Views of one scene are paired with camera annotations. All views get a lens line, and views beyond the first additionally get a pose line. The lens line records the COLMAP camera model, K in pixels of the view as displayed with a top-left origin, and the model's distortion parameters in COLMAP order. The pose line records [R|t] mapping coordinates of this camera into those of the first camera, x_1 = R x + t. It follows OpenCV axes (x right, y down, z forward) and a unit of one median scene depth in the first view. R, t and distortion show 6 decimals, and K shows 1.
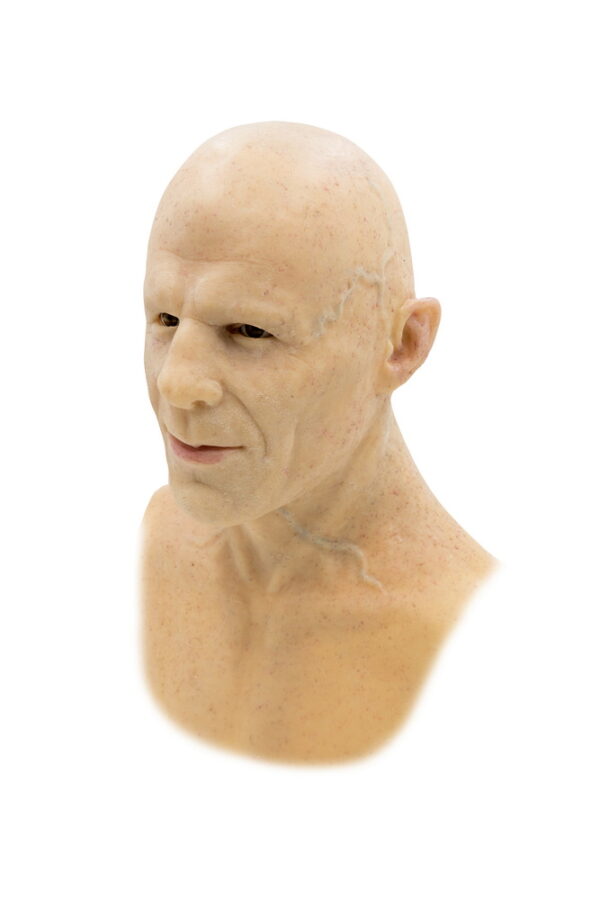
lens RADIAL K [[899.3, 0, 297.4], [0, 899.3, 429.0], [0, 0, 1]] dist [-0.000928, 0.002719]
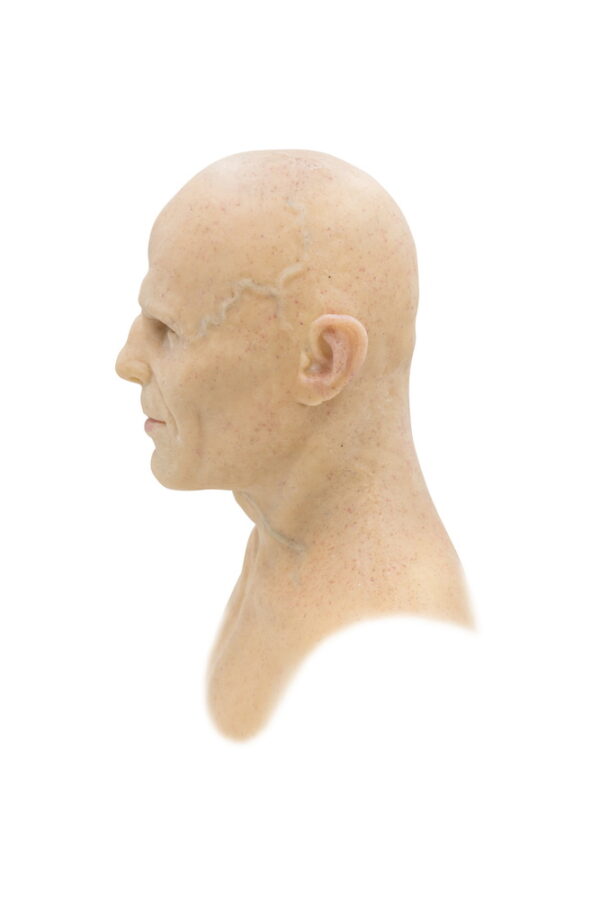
lens RADIAL K [[984.9, 0, 300.0], [0, 984.9, 450.0], [0, 0, 1]] dist [-0.002753, -0.001190]
pose [[0.613722, 0.180695, -0.768566, 1.066083], [-0.193267, 0.978225, 0.075658, -0.078714], [0.765502, 0.102105, 0.635281, 0.303235]]
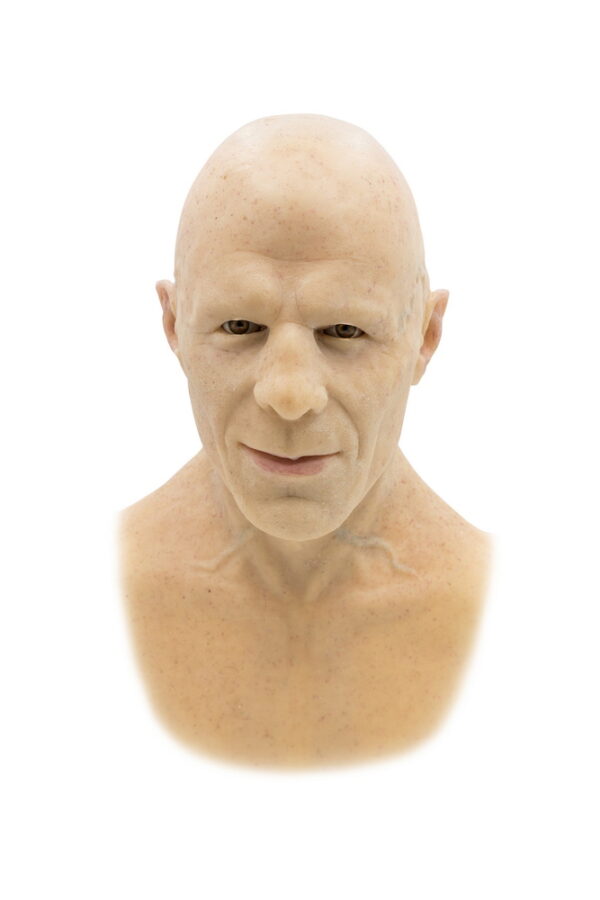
lens RADIAL K [[901.8, 0, 300.0], [0, 901.8, 450.0], [0, 0, 1]] dist [0.004635, 0.000537]
pose [[0.893798, -0.132329, 0.428502, -0.511591], [0.122433, 0.991180, 0.050716, -0.036865], [-0.431434, 0.007133, 0.902116, 0.142921]]
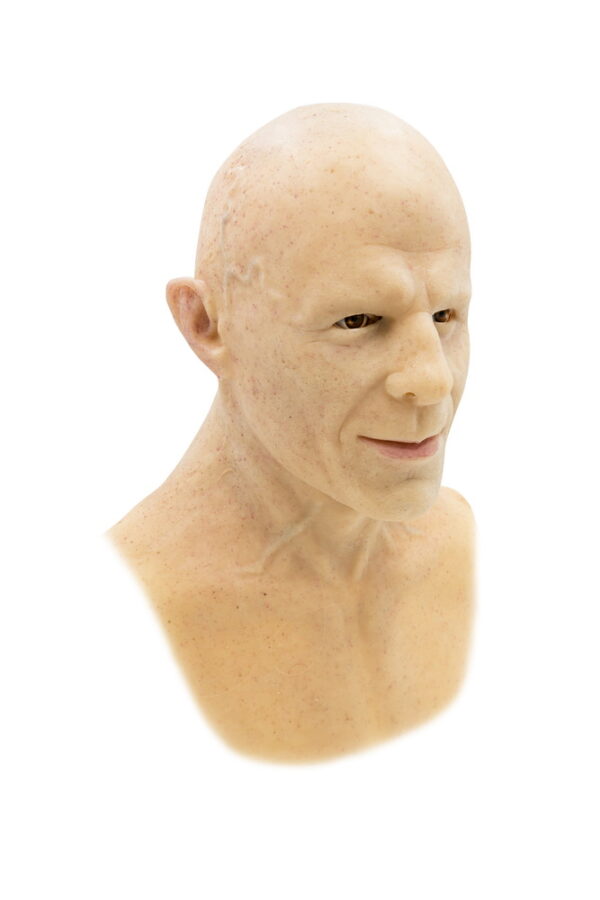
lens RADIAL K [[901.1, 0, 280.7], [0, 901.1, 438.5], [0, 0, 1]] dist [-0.005184, -0.002954]
pose [[0.563600, -0.261029, 0.783721, -0.962345], [0.225389, 0.961354, 0.158108, -0.173046], [-0.794704, 0.087533, 0.600652, 0.530224]]
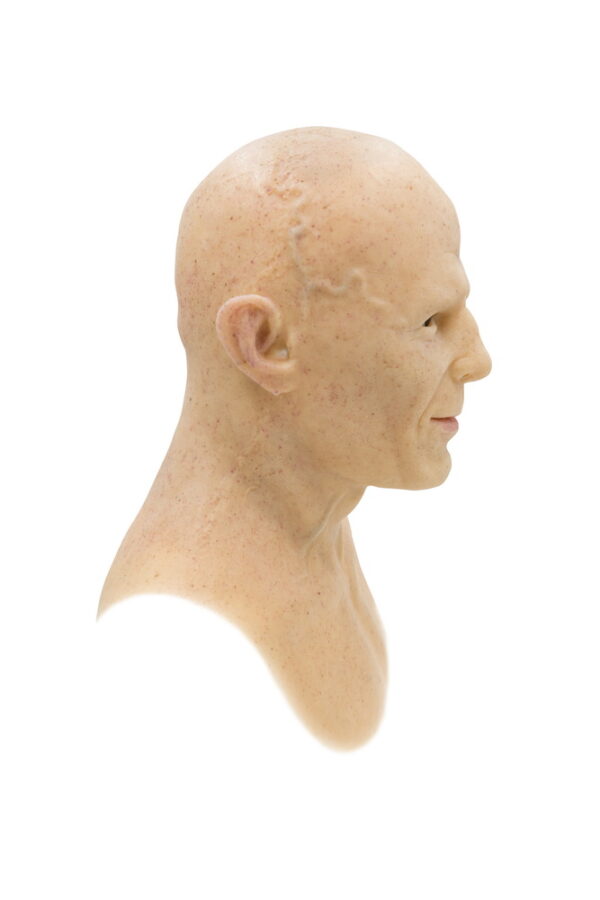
lens RADIAL K [[866.6, 0, 300.0], [0, 866.6, 450.0], [0, 0, 1]] dist [0.010855, 0.004046]
pose [[-0.248689, -0.293791, 0.922952, -1.126661], [0.227793, 0.908421, 0.350545, -0.384669], [-0.941416, 0.297419, -0.158991, 1.385672]]
